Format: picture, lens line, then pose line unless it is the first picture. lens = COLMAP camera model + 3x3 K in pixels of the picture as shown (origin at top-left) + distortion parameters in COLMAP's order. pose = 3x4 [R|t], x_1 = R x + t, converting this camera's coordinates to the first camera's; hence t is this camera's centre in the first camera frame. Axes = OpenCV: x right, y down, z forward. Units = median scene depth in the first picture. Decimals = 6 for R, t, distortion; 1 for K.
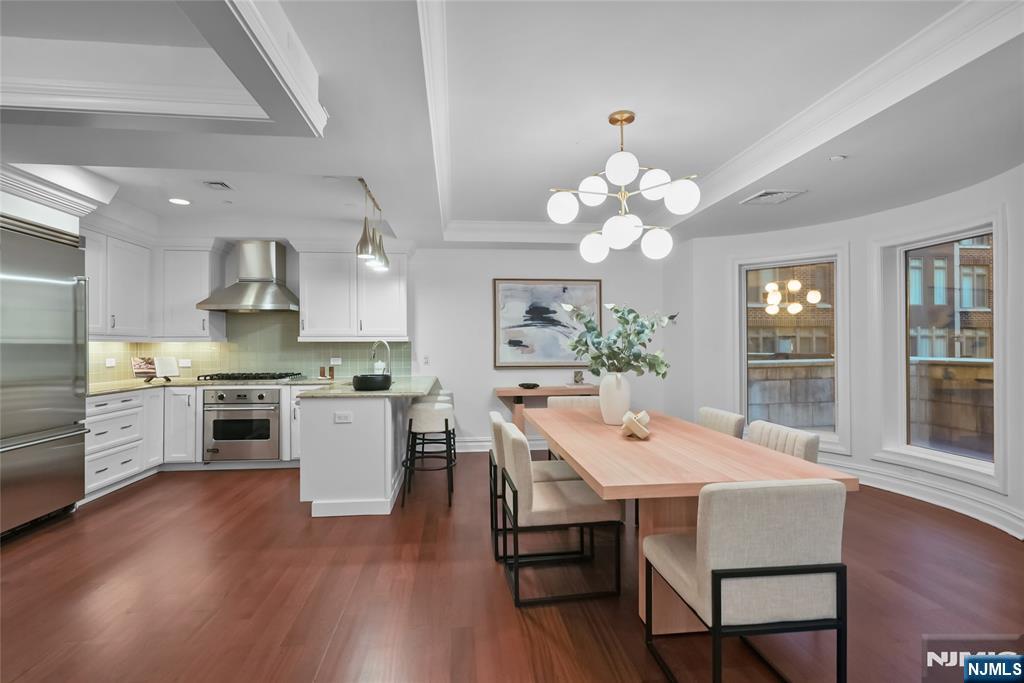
lens RADIAL K [[473.9, 0, 508.4], [0, 473.9, 344.1], [0, 0, 1]] dist [-0.003062, -0.000159]
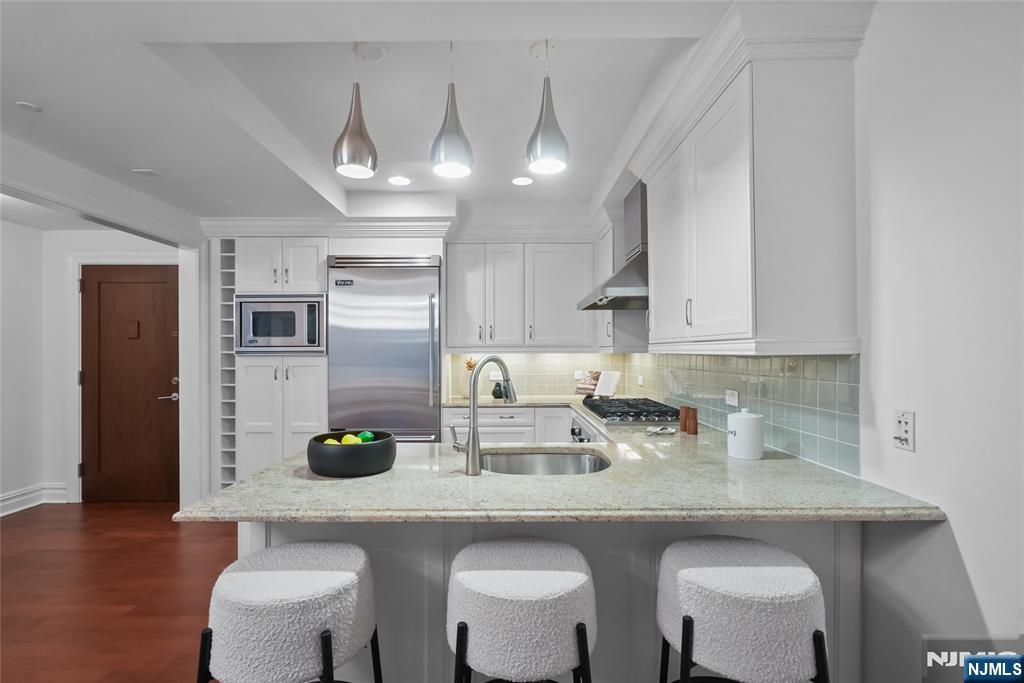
lens RADIAL K [[476.3, 0, 506.0], [0, 476.3, 352.4], [0, 0, 1]] dist [-0.001172, -0.000059]
pose [[-0.103716, 0.005385, -0.994592, 0.108801], [0.006948, 0.999965, 0.004690, -0.010844], [0.994583, -0.006424, -0.103750, 0.941954]]
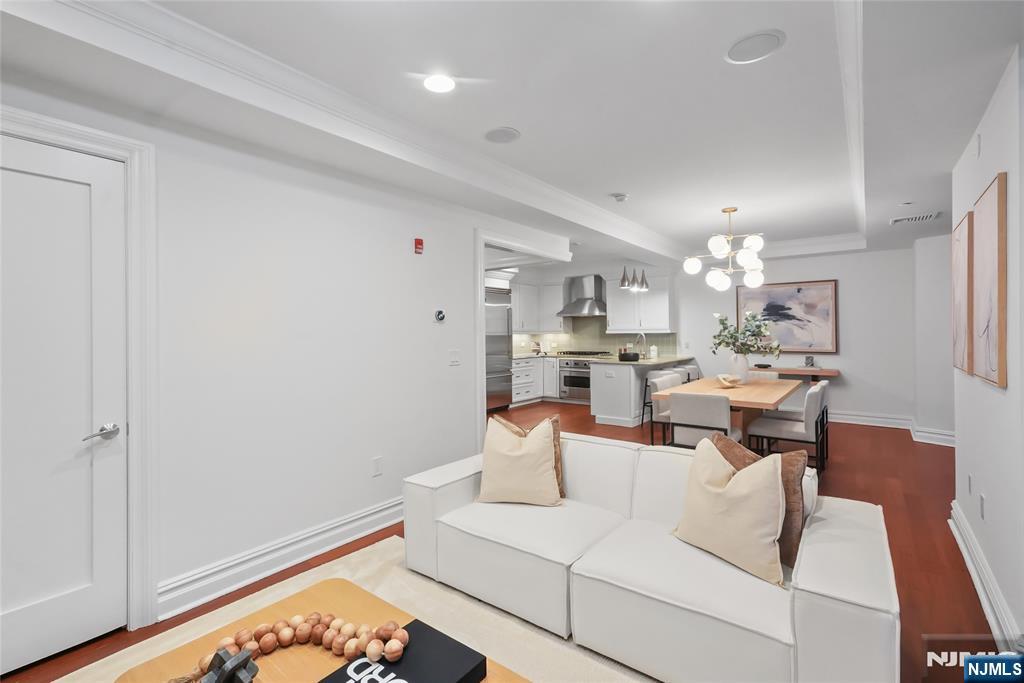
lens RADIAL K [[474.4, 0, 505.6], [0, 474.4, 331.2], [0, 0, 1]] dist [0.000325, 0.000288]
pose [[0.720828, -0.006273, -0.693086, 0.499070], [0.009644, 0.999953, 0.000979, -0.019450], [0.693047, -0.007390, 0.720854, -0.499361]]
